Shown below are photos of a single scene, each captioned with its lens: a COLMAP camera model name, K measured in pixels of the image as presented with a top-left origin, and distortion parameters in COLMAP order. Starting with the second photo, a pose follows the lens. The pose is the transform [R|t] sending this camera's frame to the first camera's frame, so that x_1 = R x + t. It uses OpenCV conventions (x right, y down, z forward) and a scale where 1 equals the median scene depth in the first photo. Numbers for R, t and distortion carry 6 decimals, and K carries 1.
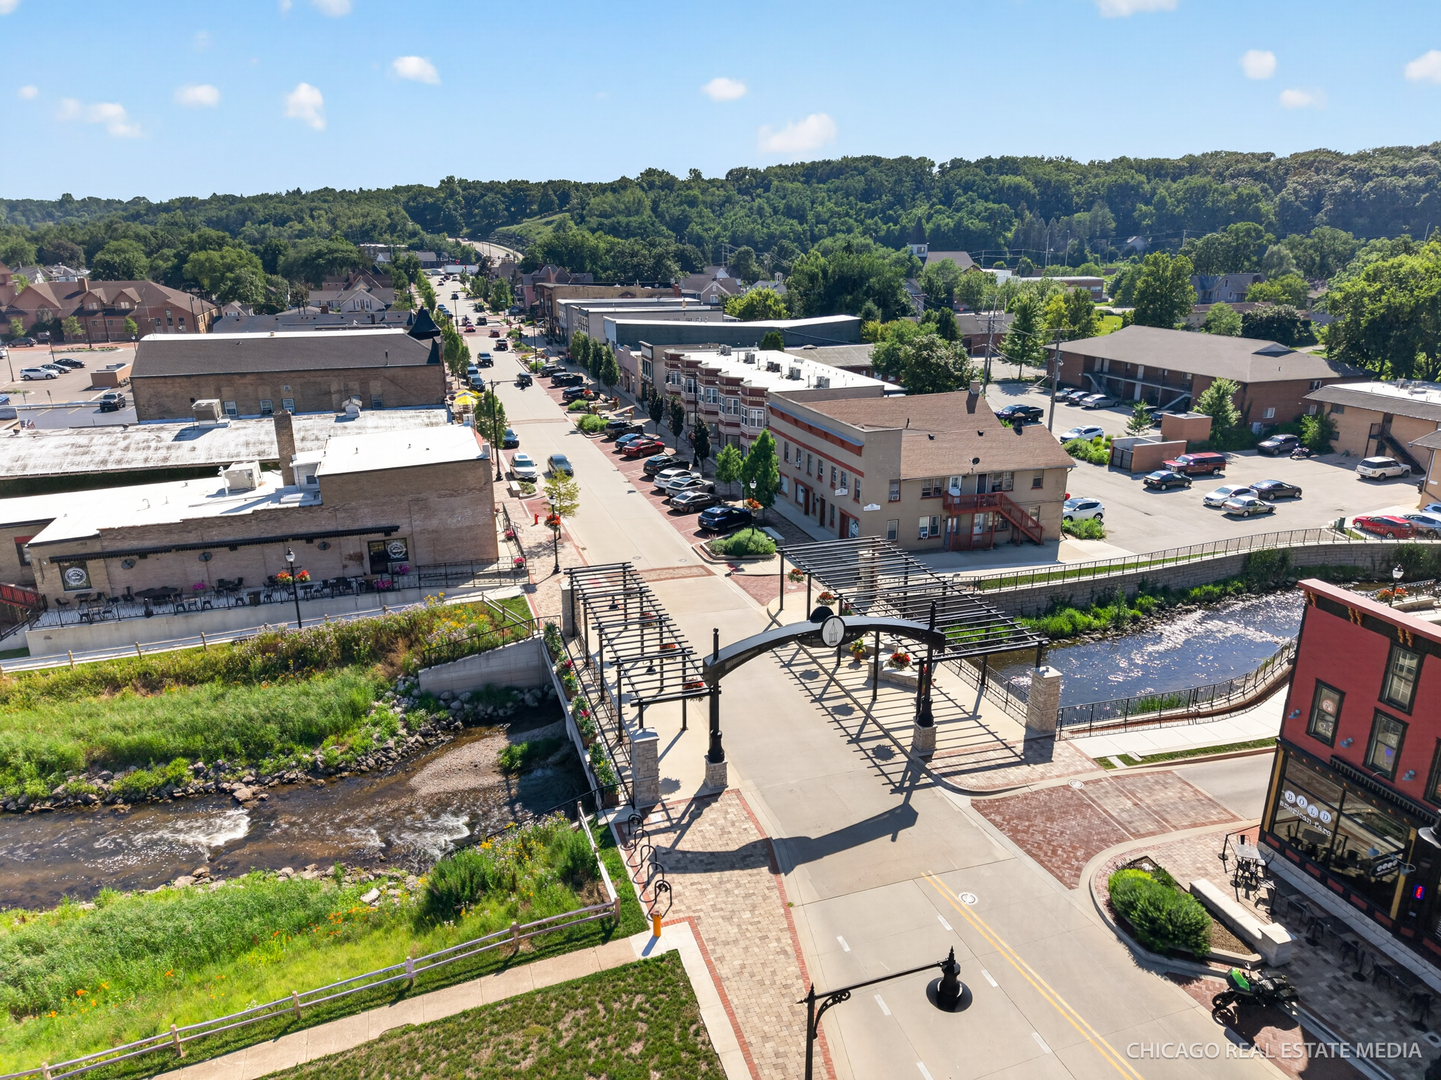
lens RADIAL K [[965.0, 0, 726.1], [0, 965.0, 552.3], [0, 0, 1]] dist [0.010538, -0.012514]
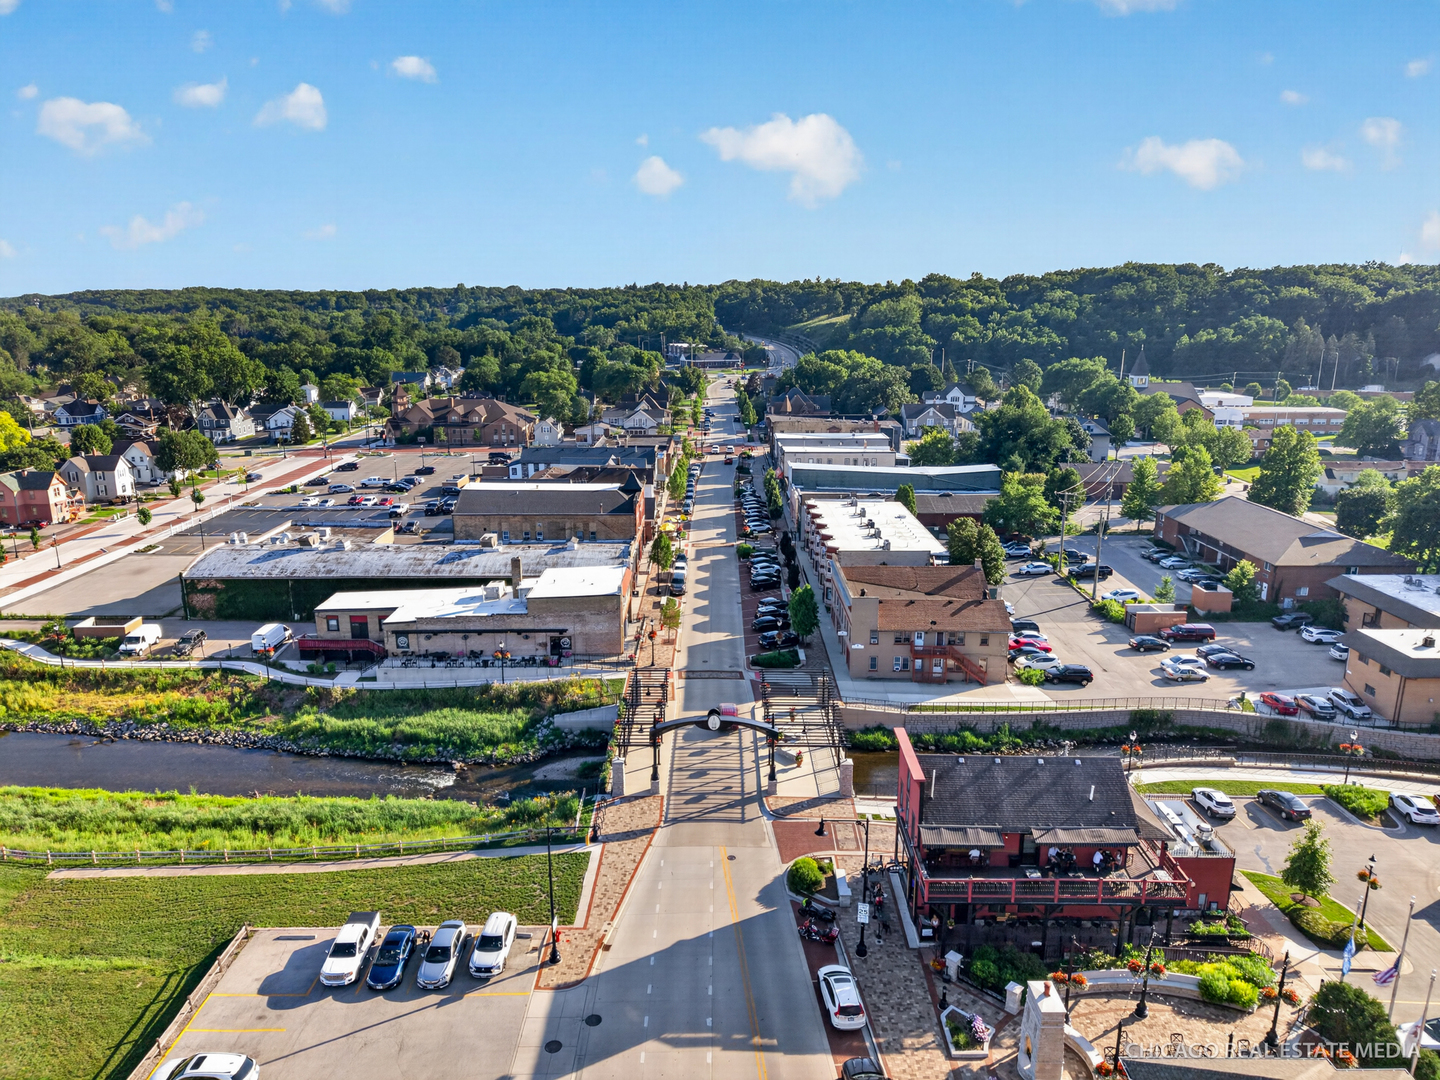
lens RADIAL K [[964.4, 0, 722.3], [0, 964.4, 532.2], [0, 0, 1]] dist [0.010538, -0.012514]
pose [[0.950474, 0.075866, -0.301404, 0.457152], [-0.102252, 0.992096, -0.072730, -0.109137], [0.293504, 0.099947, 0.950719, -0.610713]]
